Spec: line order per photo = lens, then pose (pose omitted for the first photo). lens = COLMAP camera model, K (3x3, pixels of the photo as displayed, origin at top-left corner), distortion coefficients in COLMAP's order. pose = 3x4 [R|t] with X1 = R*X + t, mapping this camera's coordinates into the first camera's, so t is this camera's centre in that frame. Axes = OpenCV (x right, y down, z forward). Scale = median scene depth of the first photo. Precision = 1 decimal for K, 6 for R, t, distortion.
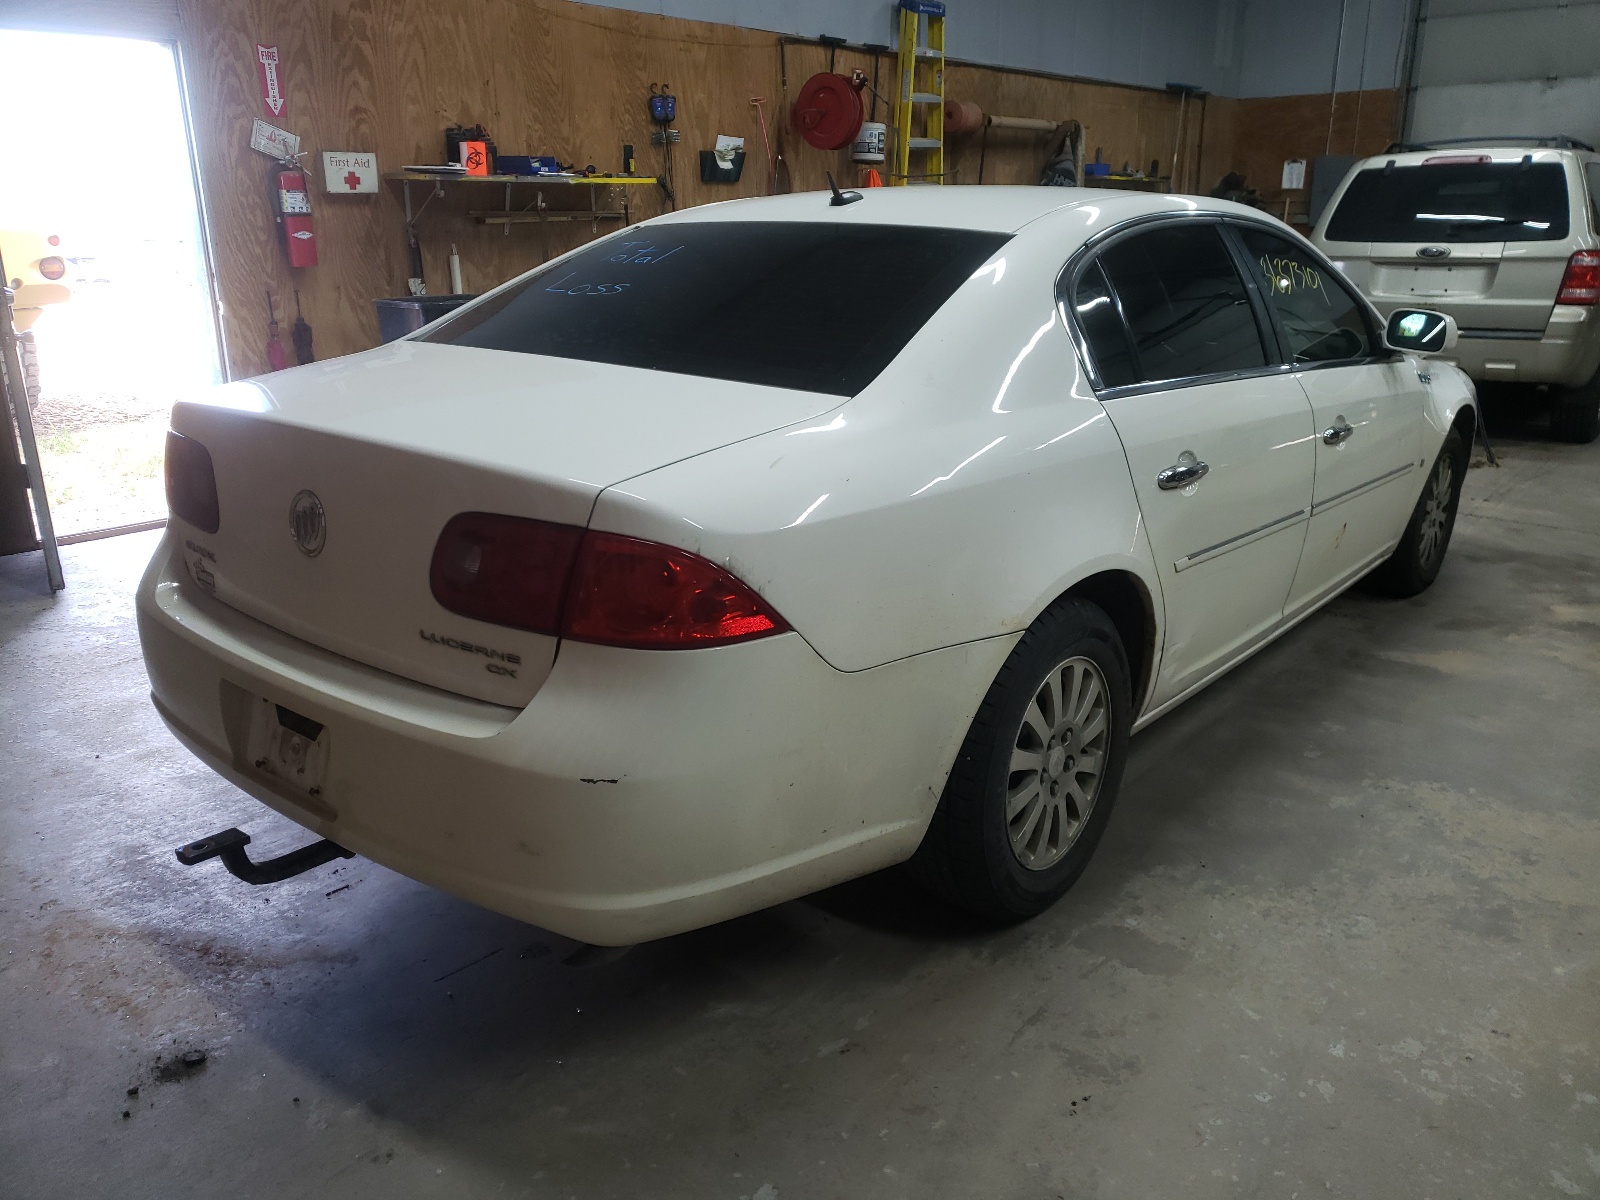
lens RADIAL K [[1224.7, 0, 813.5], [0, 1224.7, 606.5], [0, 0, 1]] dist [-0.008955, 0.015121]
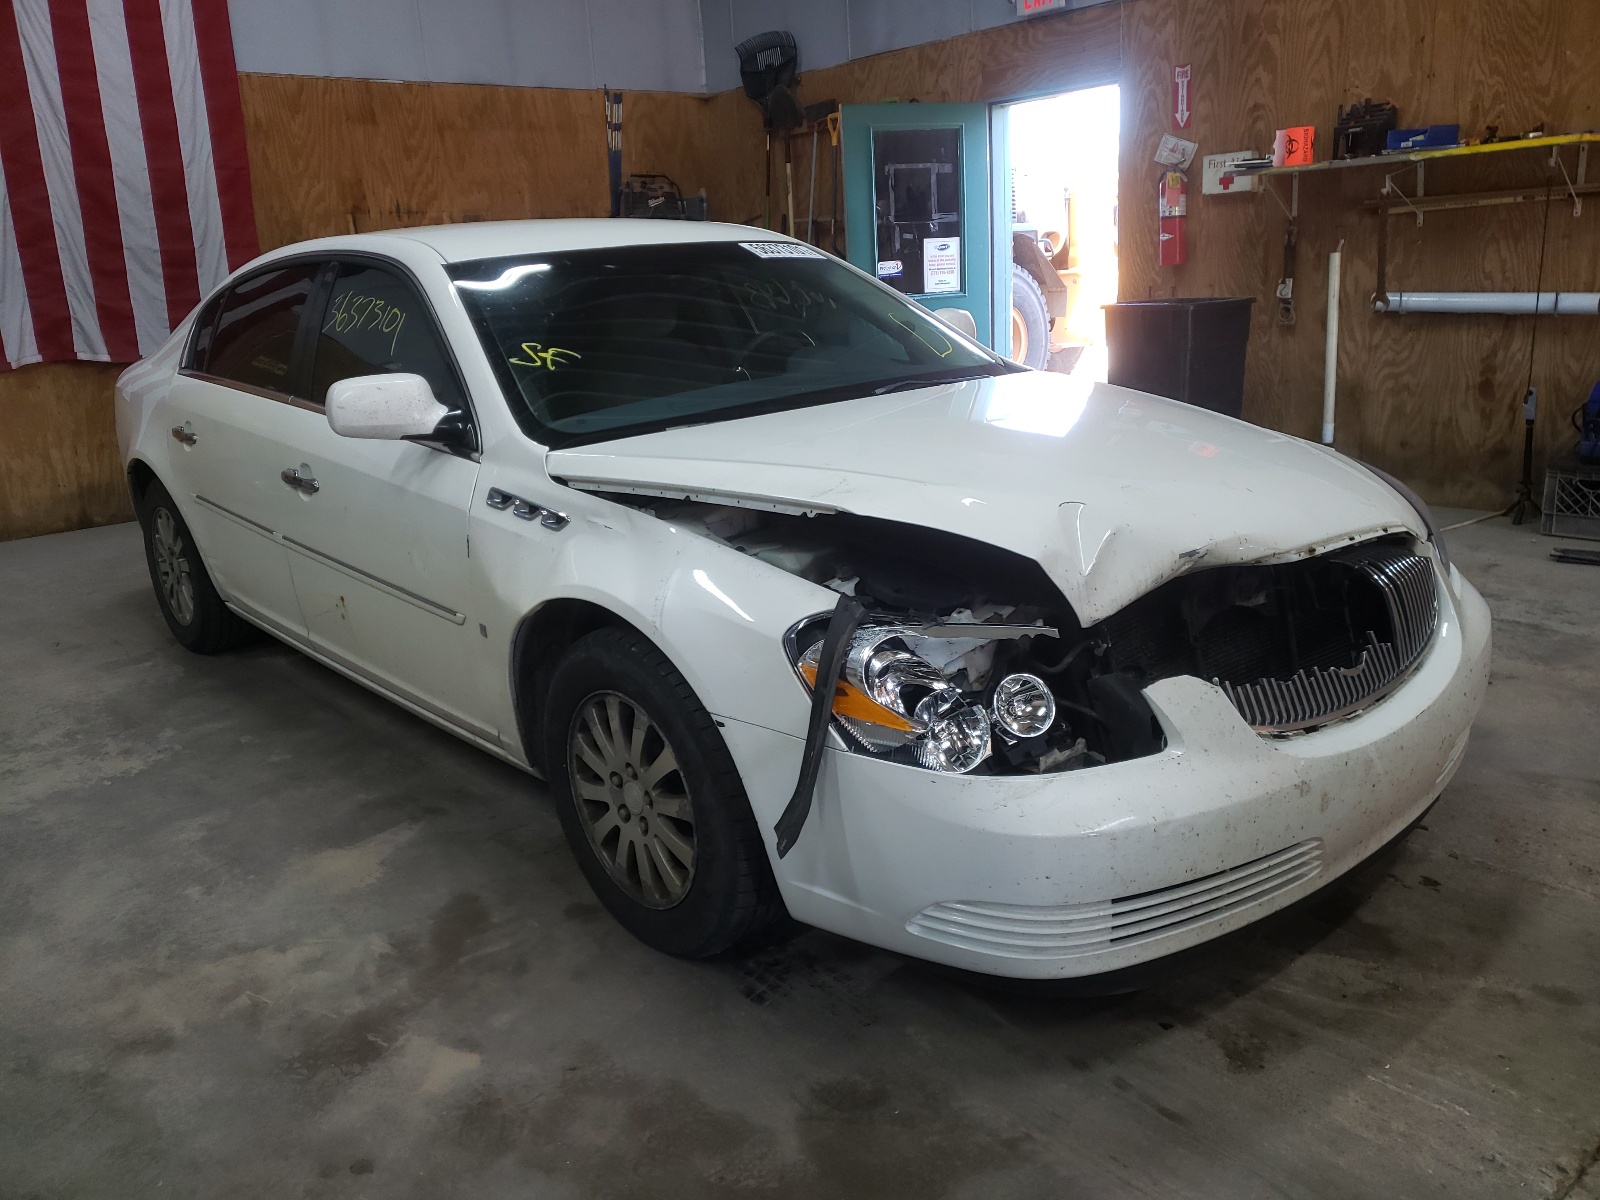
lens RADIAL K [[1224.7, 0, 798.6], [0, 1224.7, 602.0], [0, 0, 1]] dist [-0.008955, 0.015121]
pose [[-0.150263, 0.280034, -0.948157, 0.740879], [-0.243630, 0.918982, 0.310027, -0.255875], [0.958157, 0.277585, -0.069864, 0.829848]]
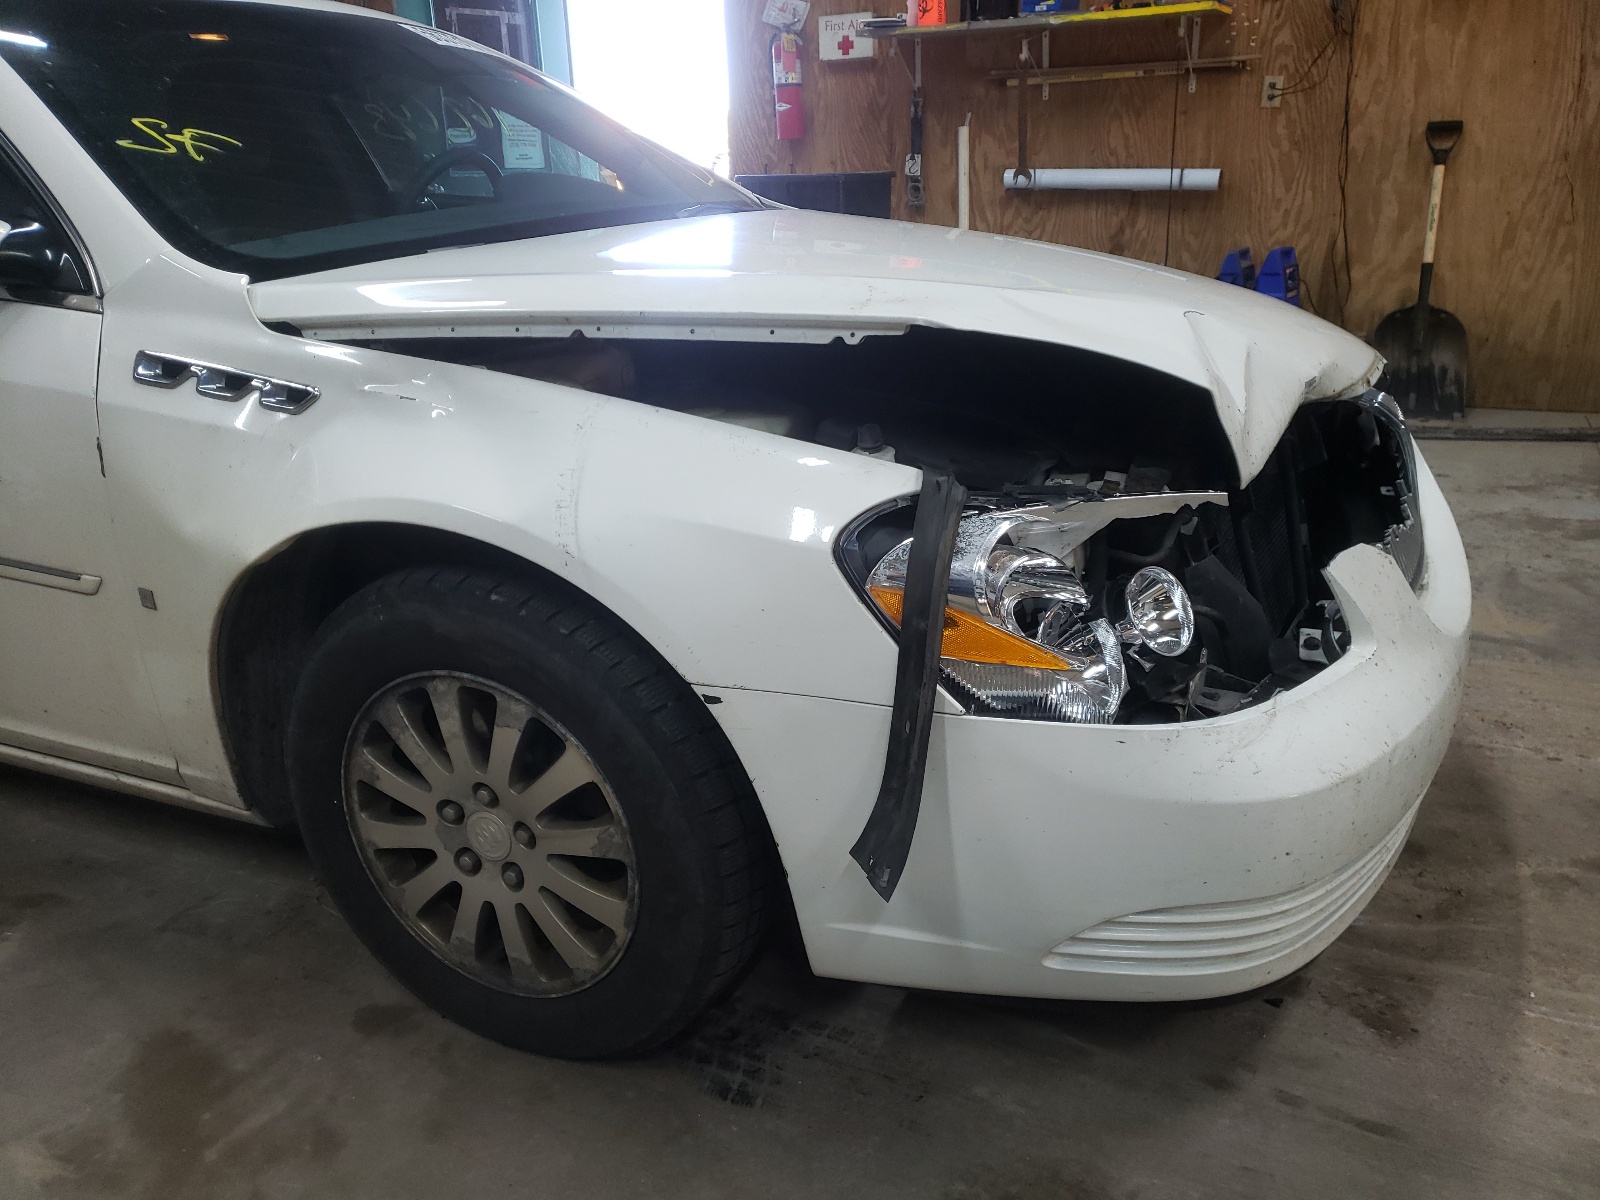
lens RADIAL K [[1224.7, 0, 812.8], [0, 1224.7, 622.3], [0, 0, 1]] dist [-0.008955, 0.015121]
pose [[0.262145, 0.341023, -0.902764, 0.619081], [-0.266243, 0.924730, 0.272009, -0.187540], [0.927575, 0.169049, 0.333208, 0.740212]]
